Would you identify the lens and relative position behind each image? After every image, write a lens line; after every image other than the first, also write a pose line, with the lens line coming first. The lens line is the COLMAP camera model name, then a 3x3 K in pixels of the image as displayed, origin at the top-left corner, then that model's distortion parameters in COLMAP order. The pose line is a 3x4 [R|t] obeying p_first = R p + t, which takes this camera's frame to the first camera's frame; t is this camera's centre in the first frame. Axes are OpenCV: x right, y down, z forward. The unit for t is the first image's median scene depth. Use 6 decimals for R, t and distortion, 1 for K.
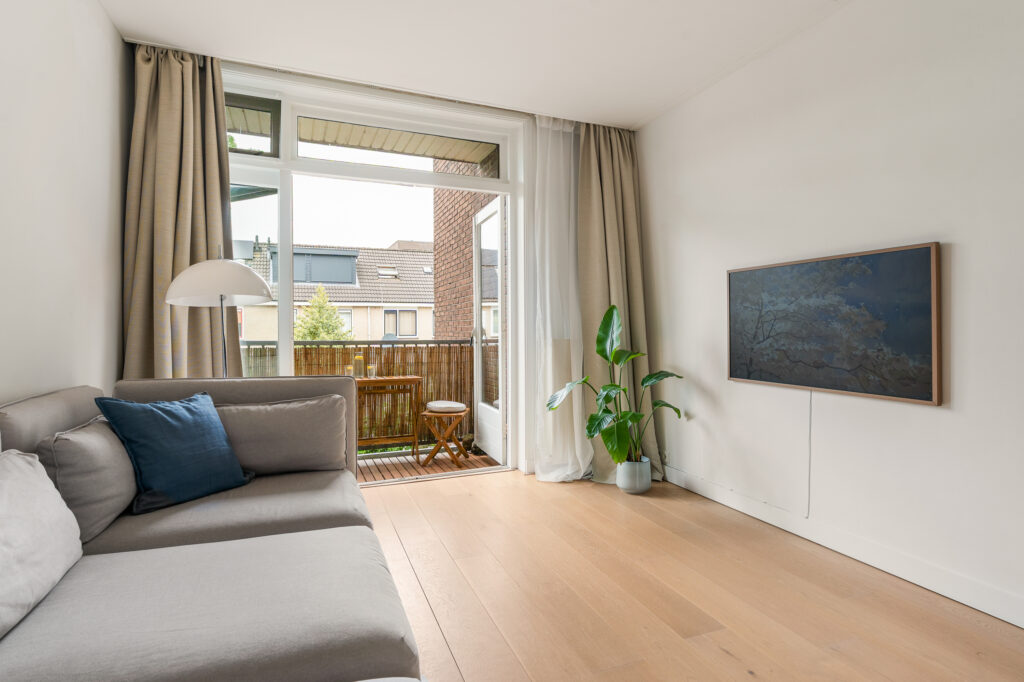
lens RADIAL K [[536.9, 0, 504.0], [0, 536.9, 325.0], [0, 0, 1]] dist [0.006662, 0.000367]
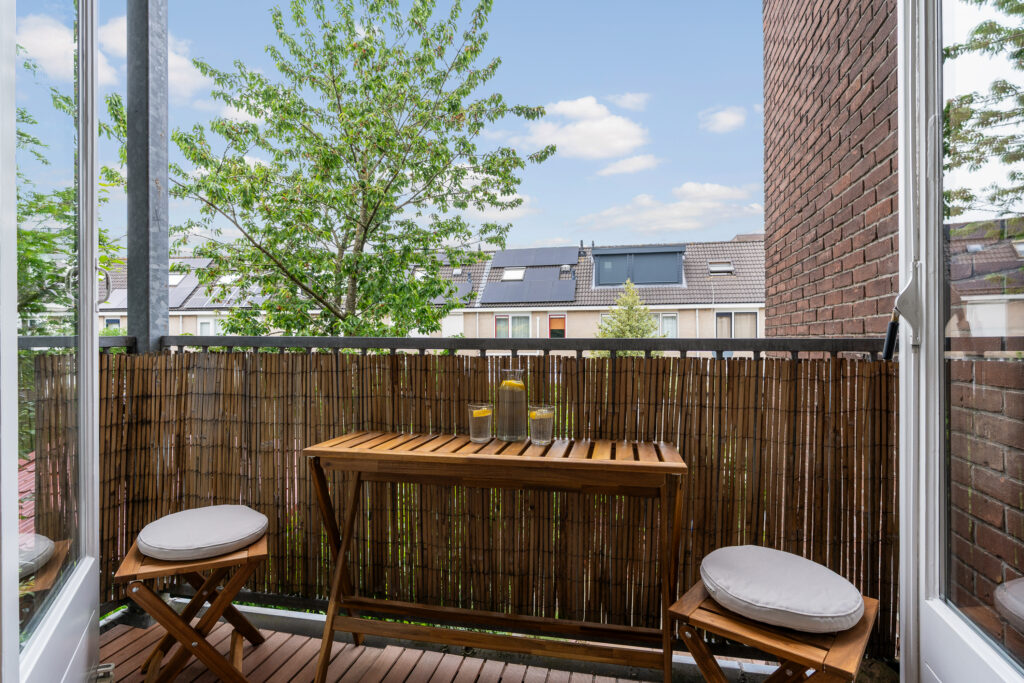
lens RADIAL K [[530.8, 0, 512.0], [0, 530.8, 341.5], [0, 0, 1]] dist [0.000032, -0.000072]
pose [[0.823319, 0.006803, -0.567538, -0.105493], [0.001852, 0.999891, 0.014672, 0.041938], [0.567576, -0.013130, 0.823216, 1.118806]]
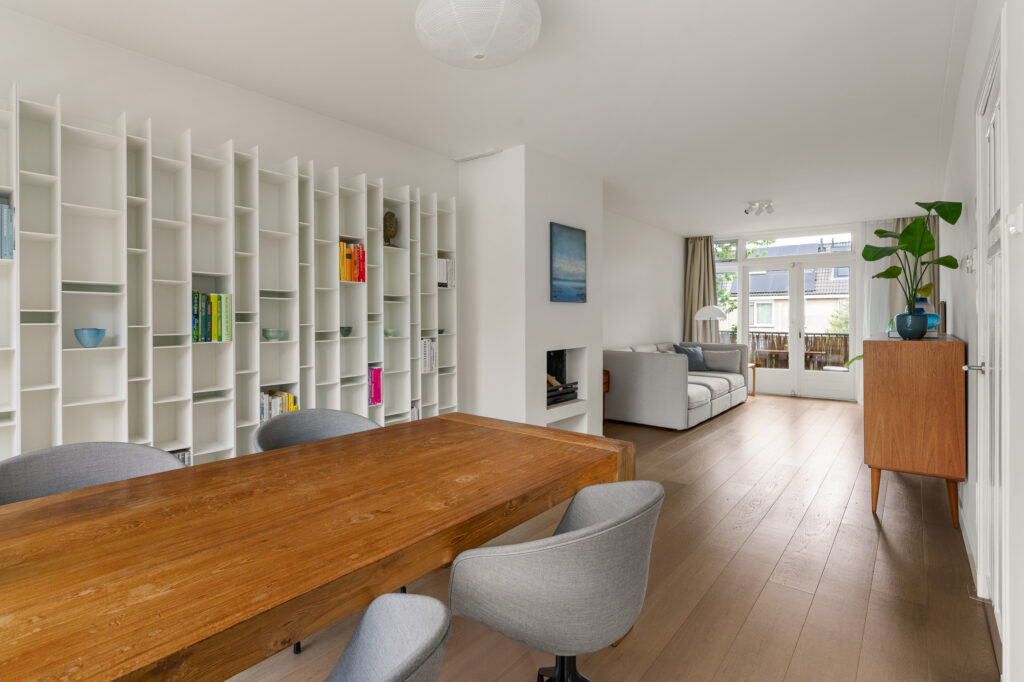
lens RADIAL K [[503.9, 0, 507.8], [0, 503.9, 317.3], [0, 0, 1]] dist [-0.001255, 0.000757]
pose [[0.509814, 0.009036, -0.860237, 1.243113], [0.003736, 0.999912, 0.012717, -0.084189], [0.860277, -0.009697, 0.509735, -1.338387]]
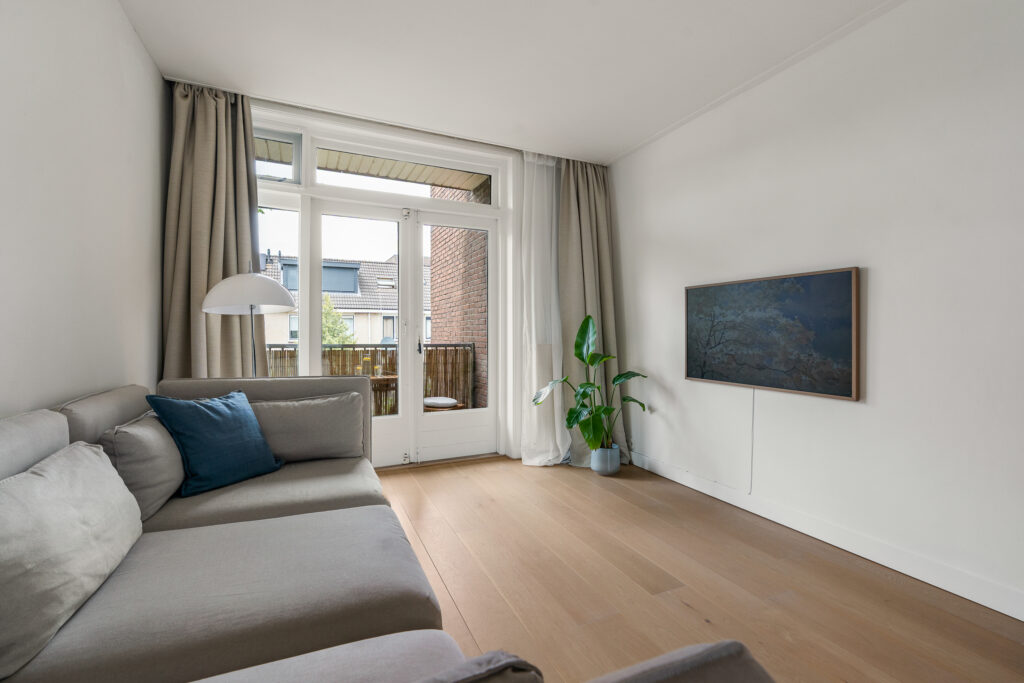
lens RADIAL K [[467.8, 0, 508.6], [0, 467.8, 332.8], [0, 0, 1]] dist [0.001927, 0.001618]
pose [[0.998911, 0.005607, 0.046324, -0.023374], [-0.005922, 0.999960, 0.006655, -0.005411], [-0.046285, -0.006922, 0.998904, -0.016243]]
